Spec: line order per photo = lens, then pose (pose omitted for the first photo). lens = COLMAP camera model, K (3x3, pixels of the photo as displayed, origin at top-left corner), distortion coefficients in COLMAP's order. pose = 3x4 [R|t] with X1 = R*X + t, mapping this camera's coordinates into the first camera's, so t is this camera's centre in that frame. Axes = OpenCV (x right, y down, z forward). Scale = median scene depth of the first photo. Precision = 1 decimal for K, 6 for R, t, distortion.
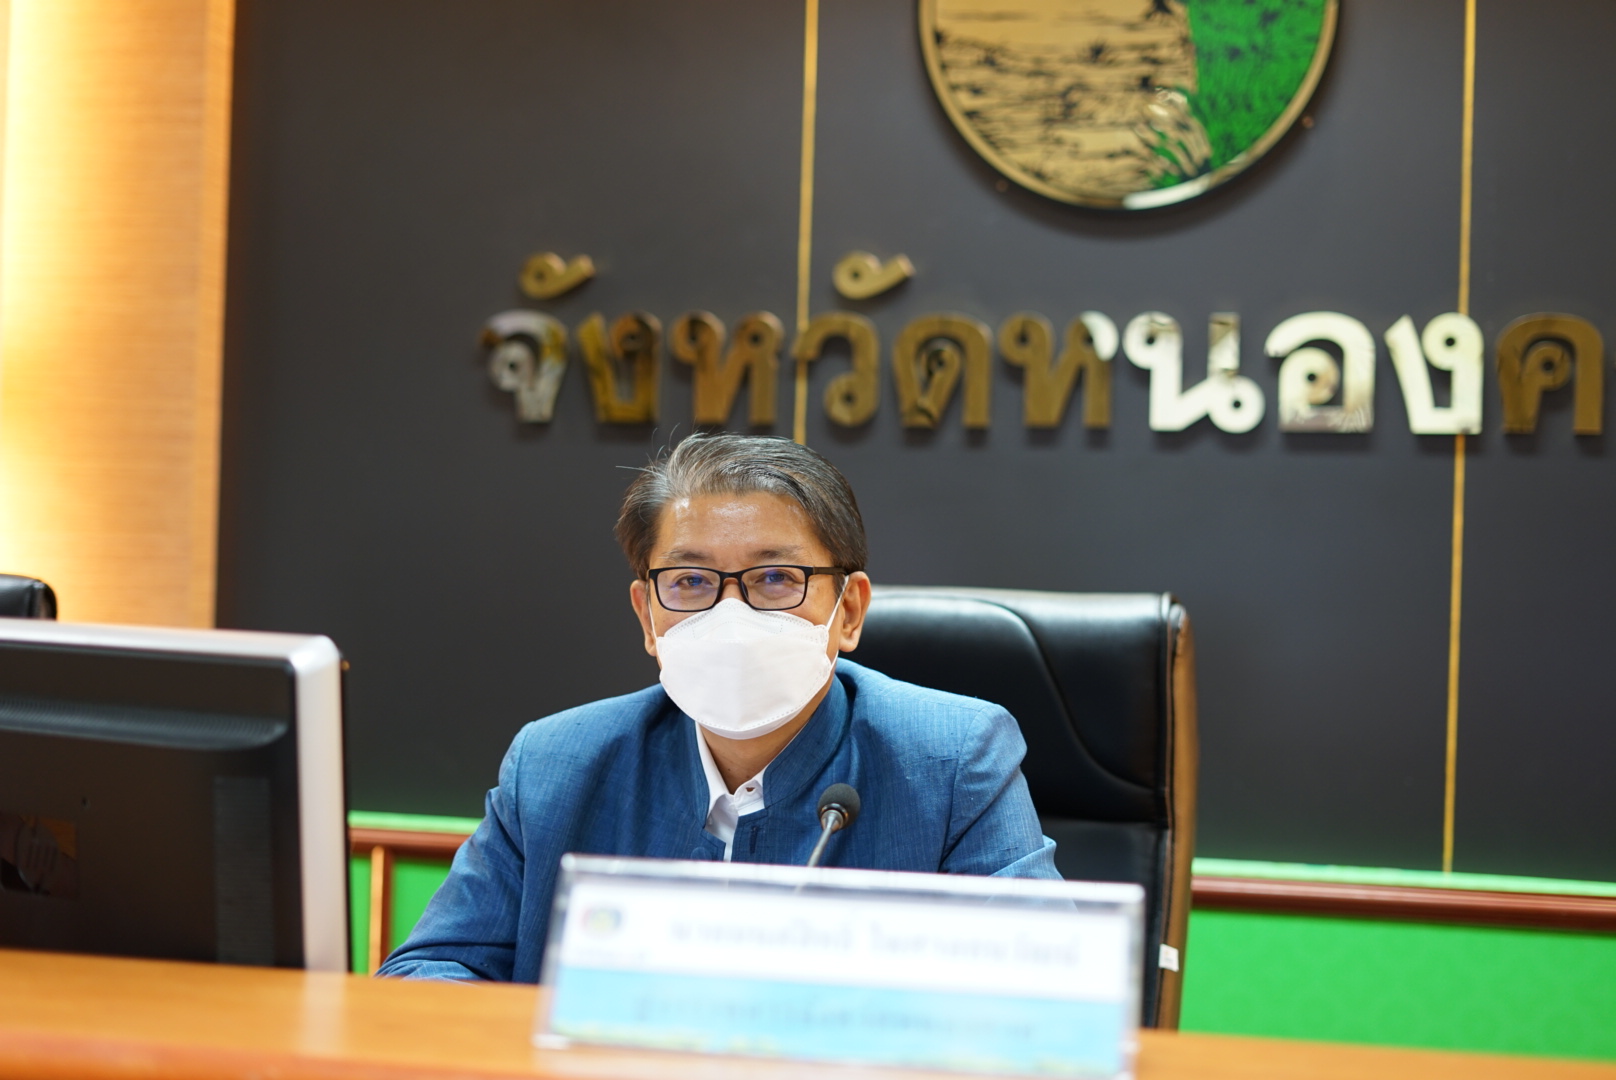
lens RADIAL K [[2336.4, 0, 807.6], [0, 2336.4, 544.1], [0, 0, 1]] dist [-0.020341, 0.000000]
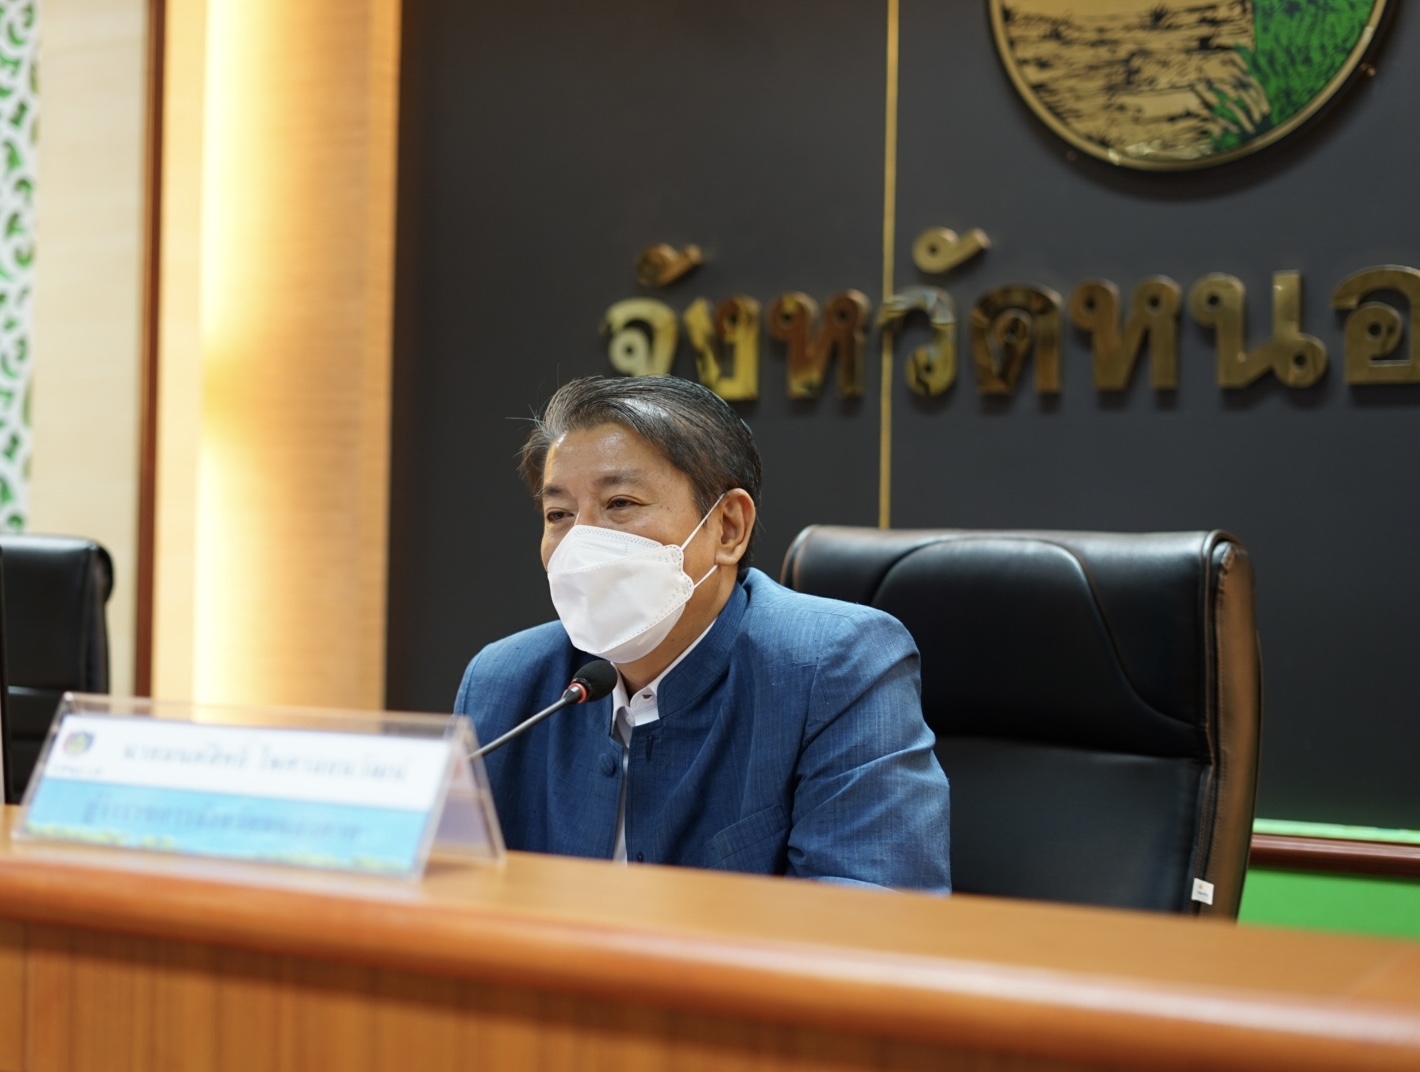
lens RADIAL K [[2333.2, 0, 640.9], [0, 2333.2, 550.7], [0, 0, 1]] dist [-0.018651, 0.000000]
pose [[0.957081, -0.010704, -0.289621, 0.198701], [0.008436, 0.999923, -0.009077, 0.027254], [0.289696, 0.006244, 0.957098, -0.028650]]
